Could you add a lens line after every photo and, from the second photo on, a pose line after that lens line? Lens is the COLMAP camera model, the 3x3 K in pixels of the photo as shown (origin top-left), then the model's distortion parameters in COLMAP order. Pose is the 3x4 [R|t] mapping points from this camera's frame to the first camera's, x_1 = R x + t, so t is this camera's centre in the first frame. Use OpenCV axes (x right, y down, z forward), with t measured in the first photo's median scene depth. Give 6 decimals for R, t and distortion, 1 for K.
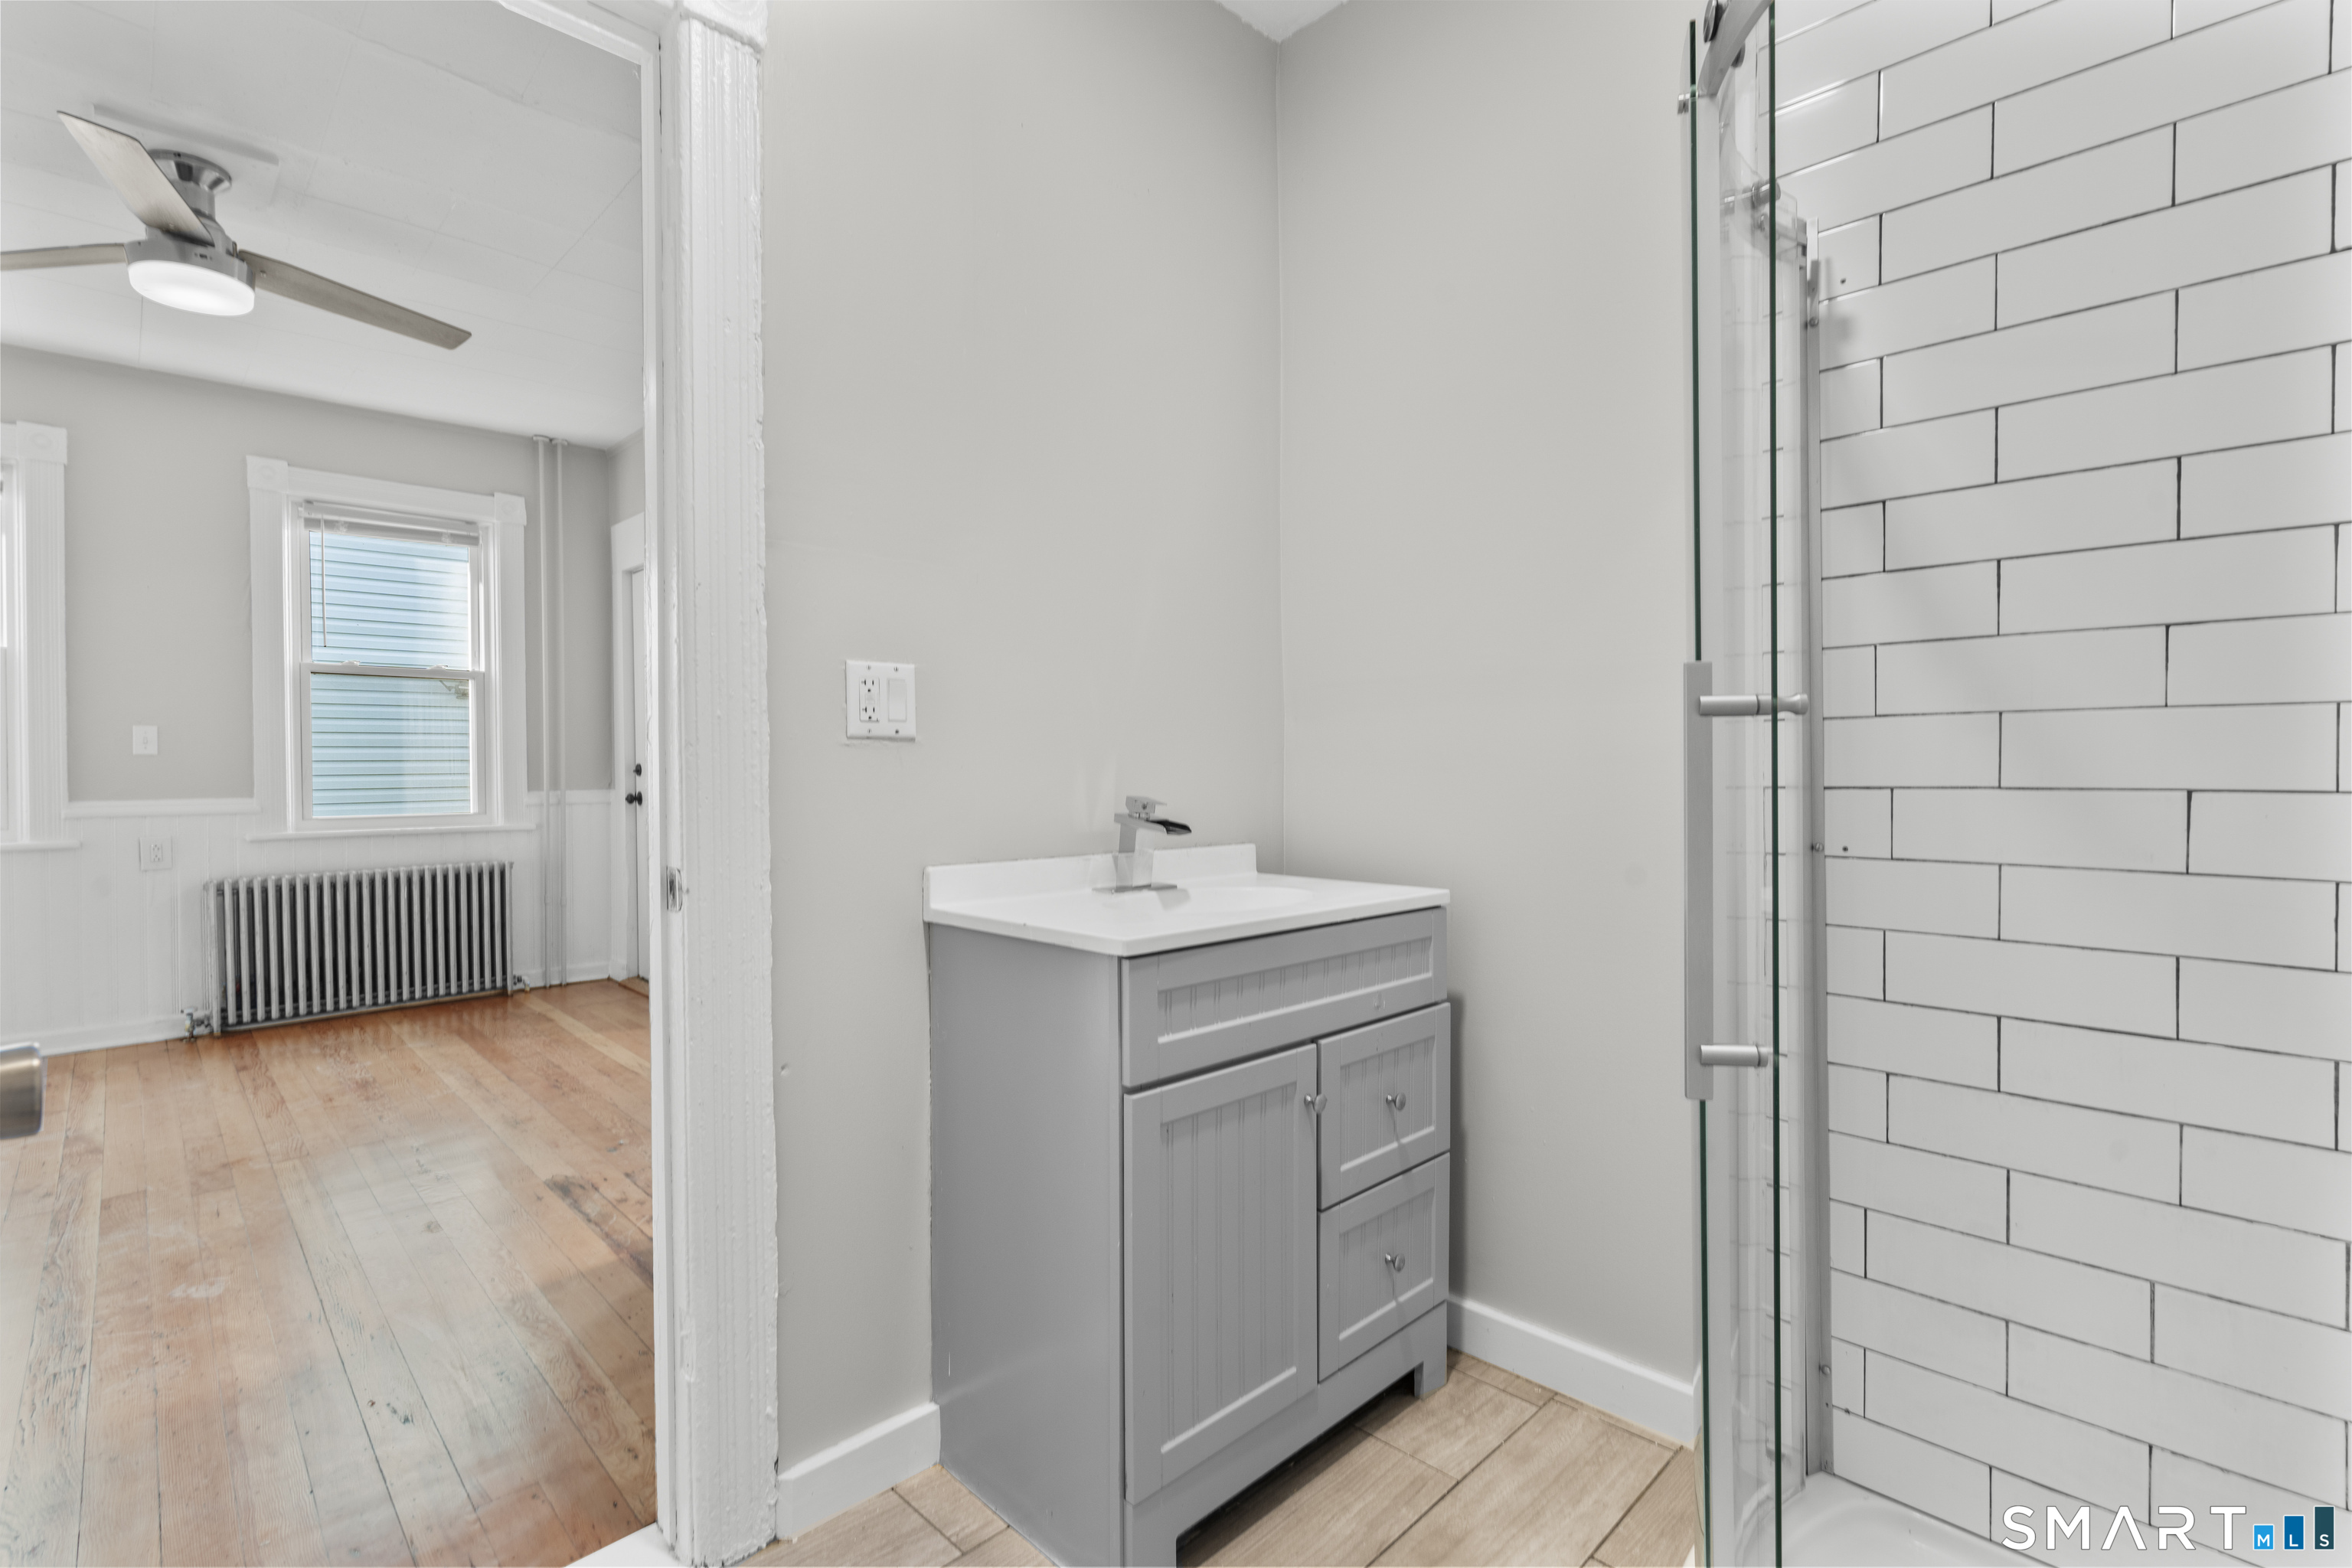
lens RADIAL K [[1066.5, 0, 1179.9], [0, 1066.5, 775.5], [0, 0, 1]] dist [-0.005609, 0.003531]
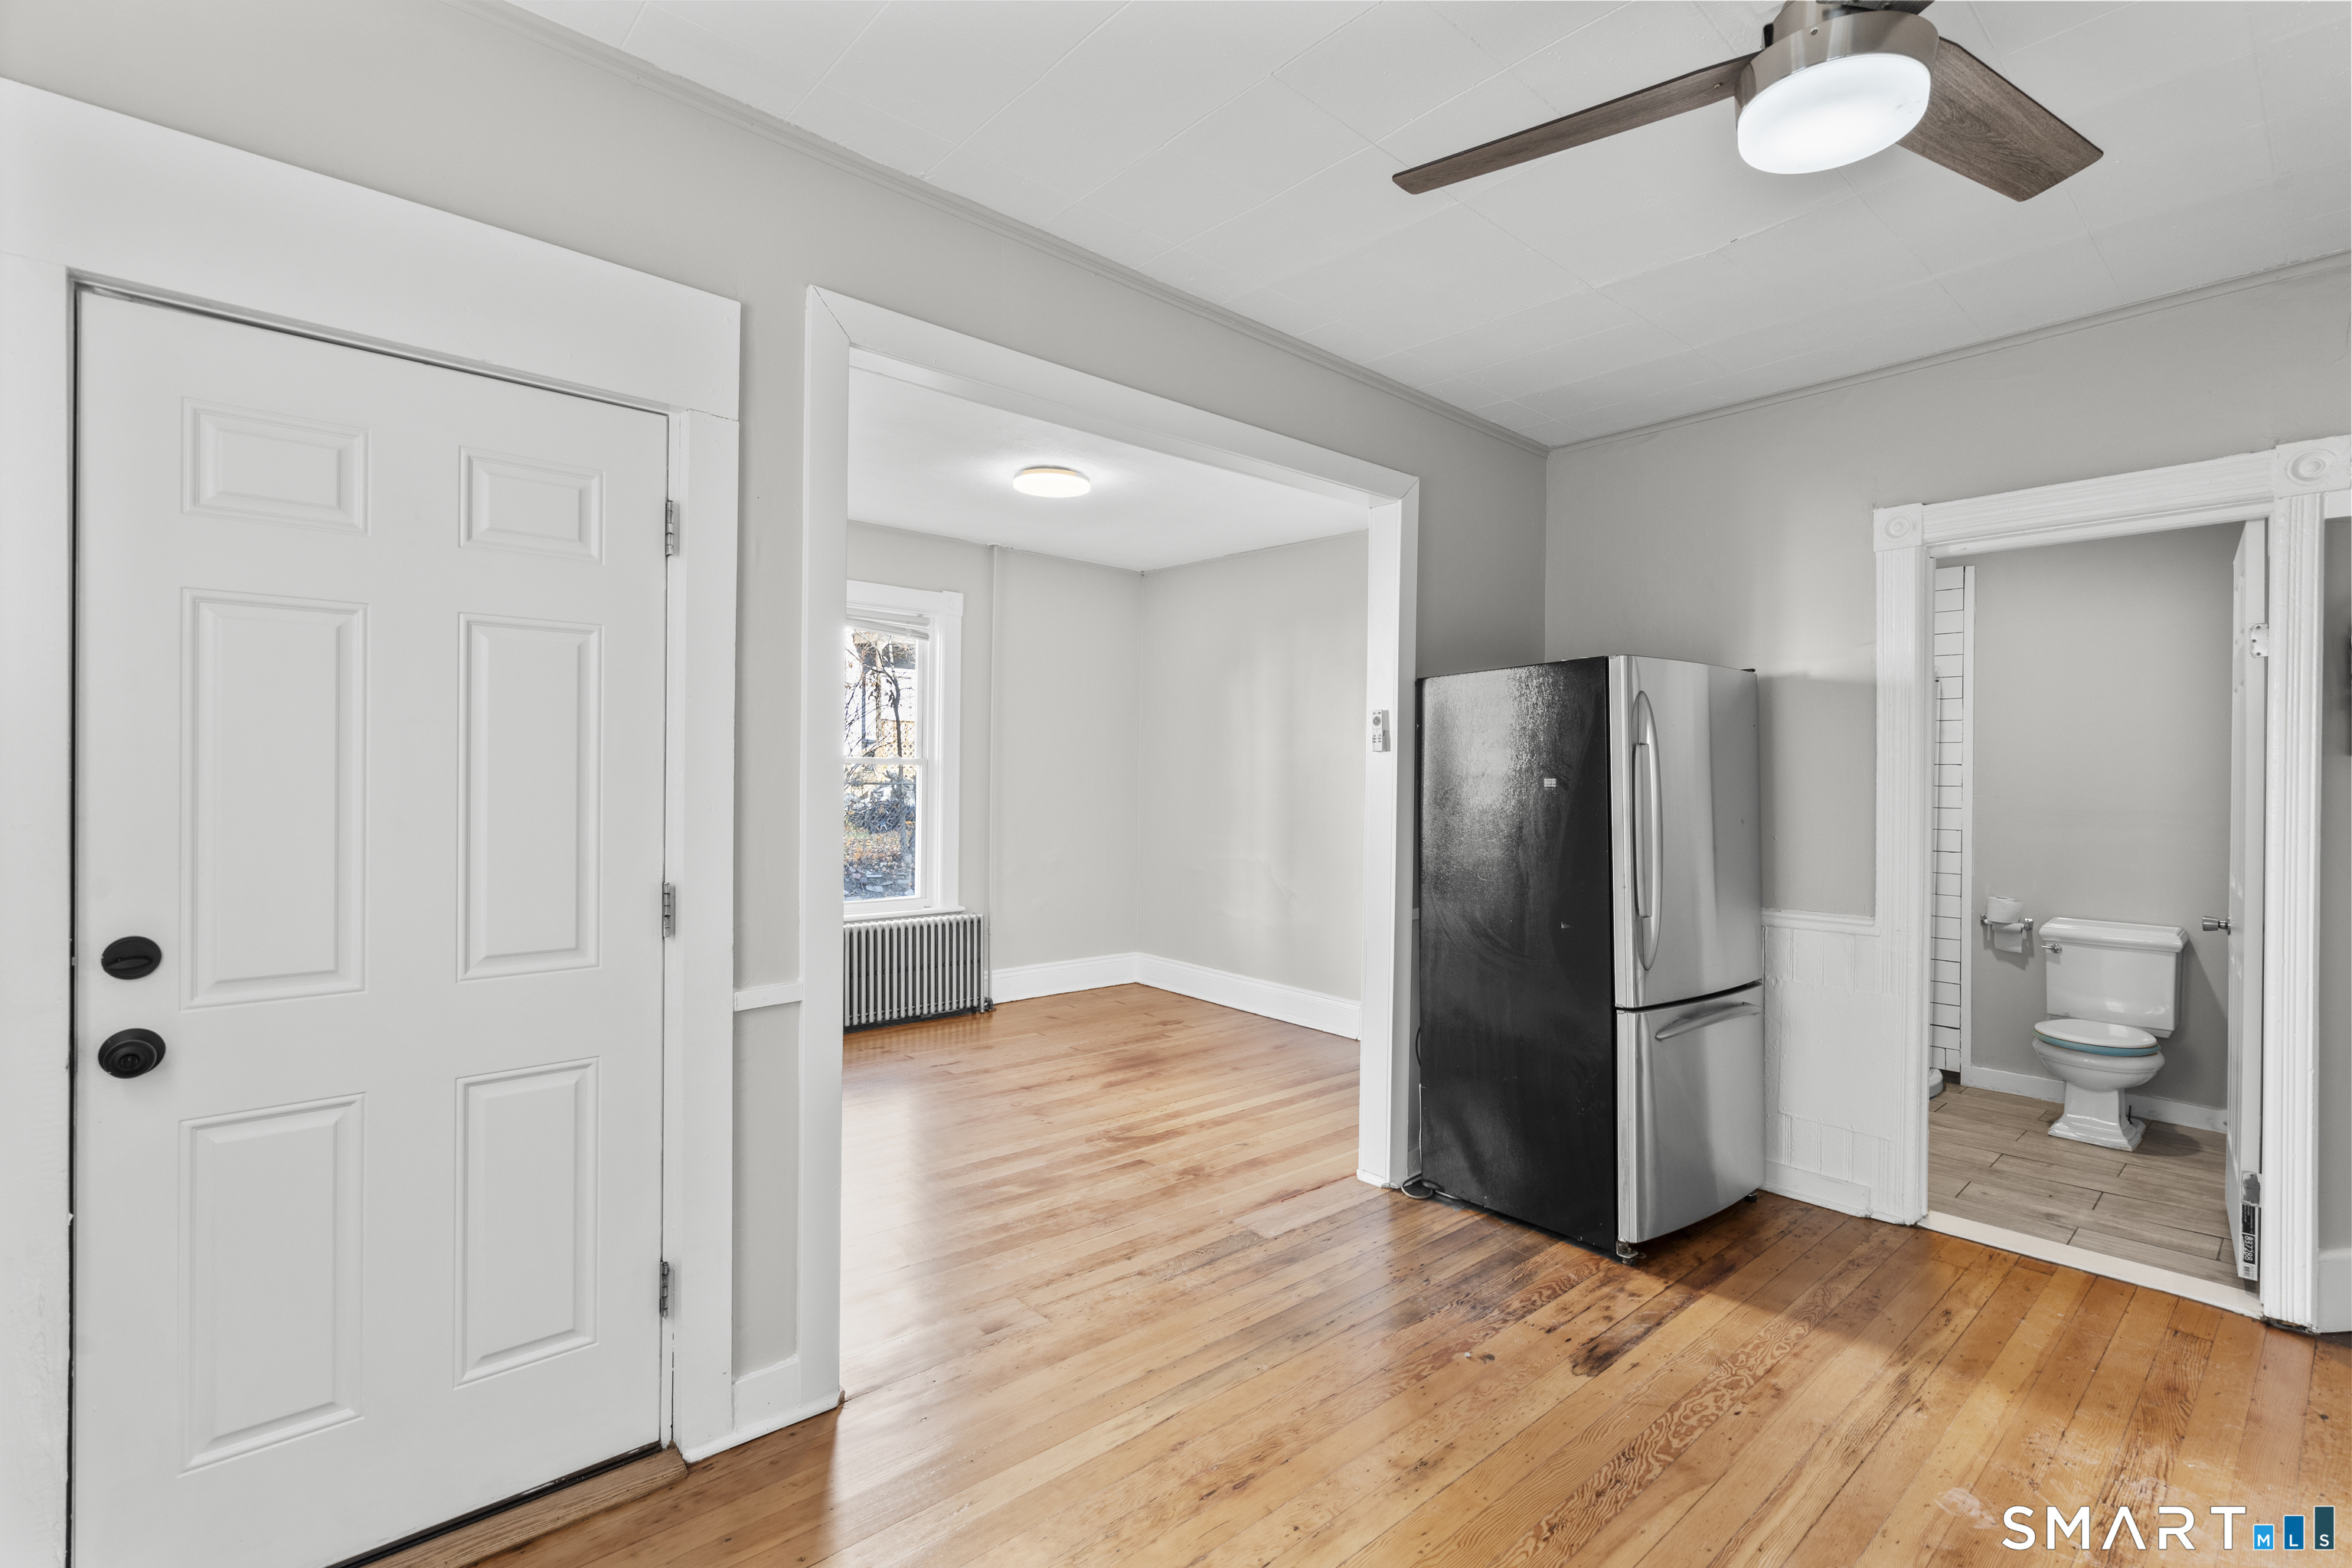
lens RADIAL K [[1066.5, 0, 1179.1], [0, 1066.5, 777.6], [0, 0, 1]] dist [-0.005609, 0.003531]
pose [[0.056254, 0.002038, 0.998414, -0.971747], [0.000090, 0.999998, -0.002046, -0.068037], [-0.998417, 0.000204, 0.056253, 0.845138]]
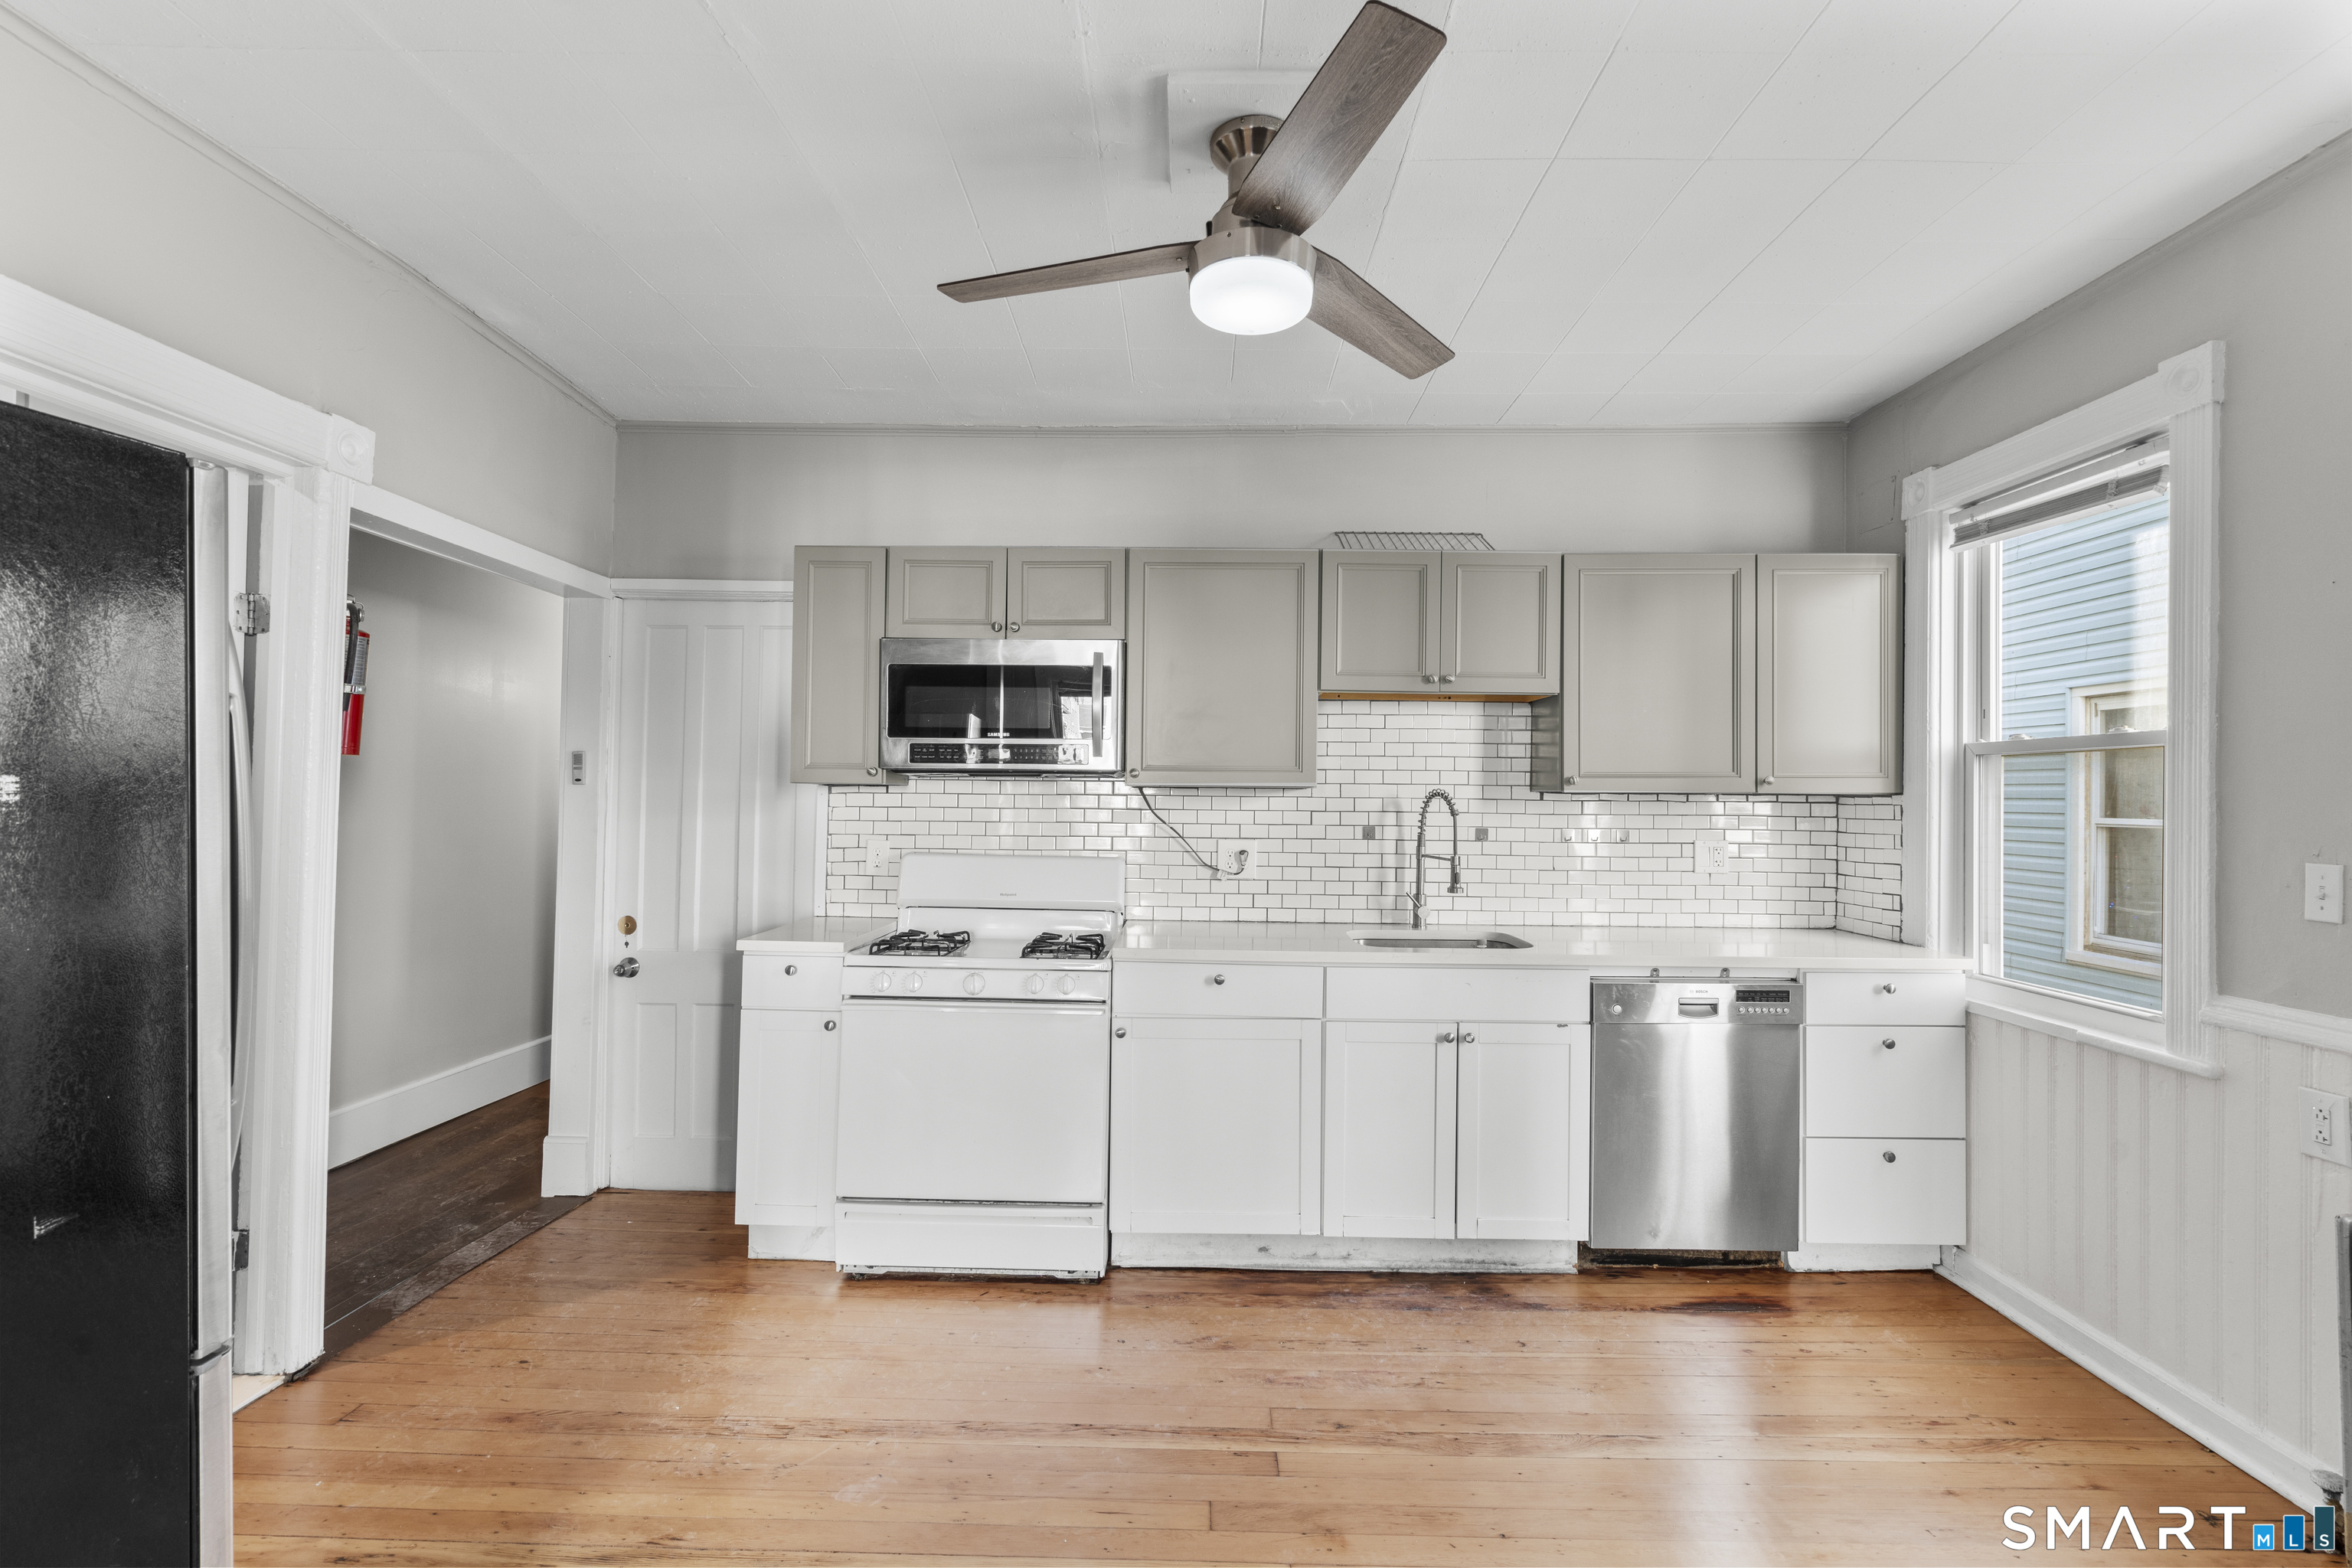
lens RADIAL K [[1066.5, 0, 1178.7], [0, 1066.5, 781.2], [0, 0, 1]] dist [-0.005609, 0.003531]
pose [[-0.716805, -0.016135, -0.697087, -0.240158], [-0.018691, 0.999818, -0.003922, -0.071910], [0.697023, 0.010218, -0.716976, 0.970221]]
